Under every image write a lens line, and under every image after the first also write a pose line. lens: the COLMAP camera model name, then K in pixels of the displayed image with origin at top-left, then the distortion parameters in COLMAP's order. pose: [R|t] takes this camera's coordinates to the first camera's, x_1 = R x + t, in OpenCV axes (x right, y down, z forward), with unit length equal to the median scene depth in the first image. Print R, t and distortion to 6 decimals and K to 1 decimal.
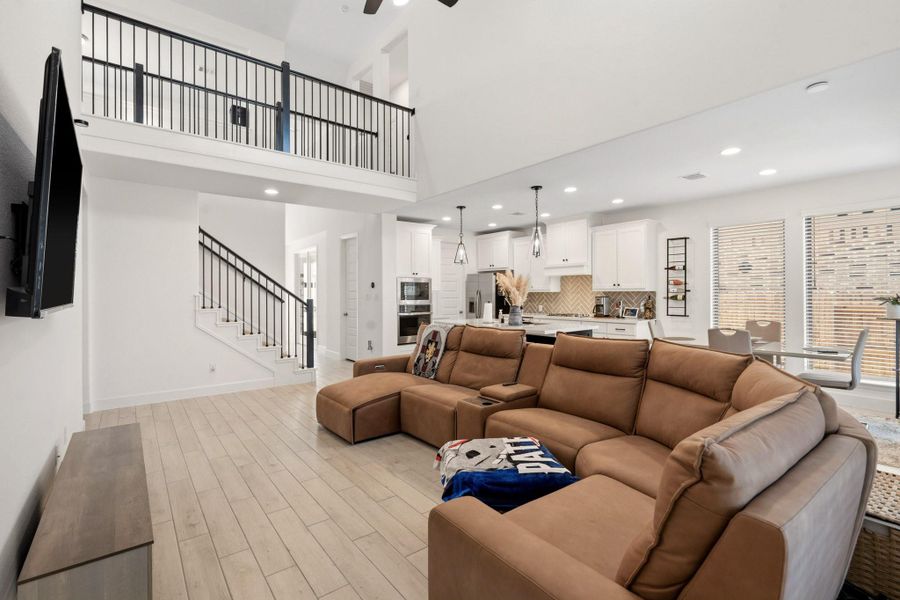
lens RADIAL K [[408.2, 0, 450.4], [0, 408.2, 296.4], [0, 0, 1]] dist [-0.001327, -0.000205]
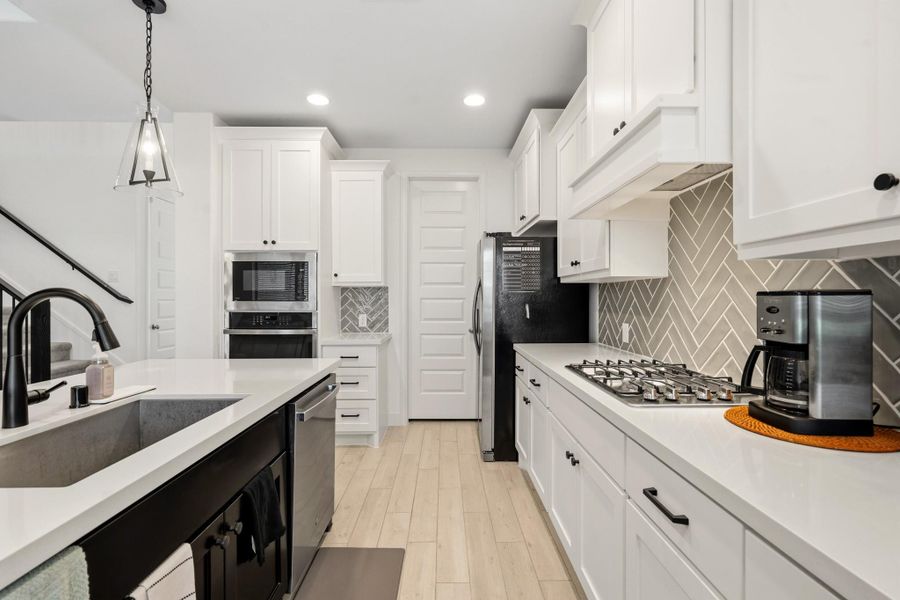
lens RADIAL K [[408.2, 0, 450.4], [0, 408.2, 296.4], [0, 0, 1]] dist [-0.001327, -0.000205]
pose [[0.798799, 0.002609, -0.601593, 0.380271], [-0.006243, 0.999973, -0.003953, 0.004458], [0.601566, 0.006913, 0.798793, 0.854018]]
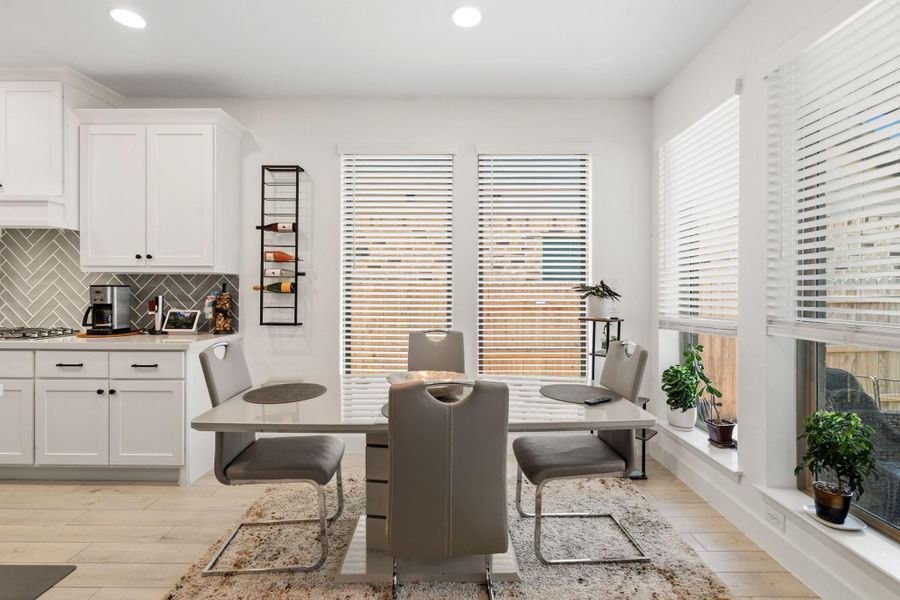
lens RADIAL K [[420.6, 0, 450.8], [0, 420.6, 293.8], [0, 0, 1]] dist [-0.000518, -0.000055]
pose [[0.622364, 0.003300, 0.782721, 0.268798], [-0.002752, 0.999994, -0.002027, 0.010002], [-0.782723, -0.000893, 0.622369, 0.491069]]
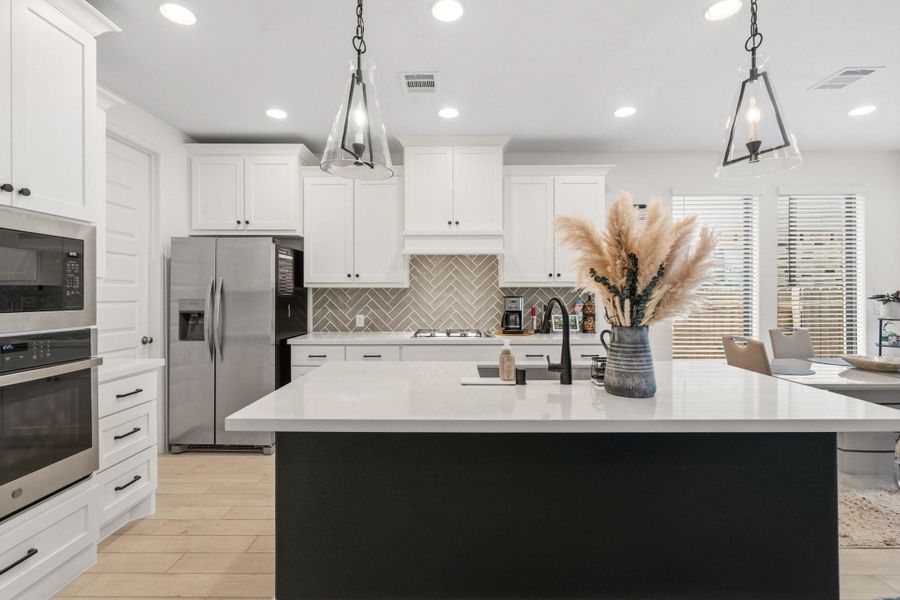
lens RADIAL K [[414.3, 0, 448.4], [0, 414.3, 297.9], [0, 0, 1]] dist [-0.000871, 0.000258]
pose [[0.618740, -0.003834, 0.785586, -0.130604], [0.003859, 0.999991, 0.001841, 0.001497], [-0.785586, 0.001892, 0.618750, 0.772133]]
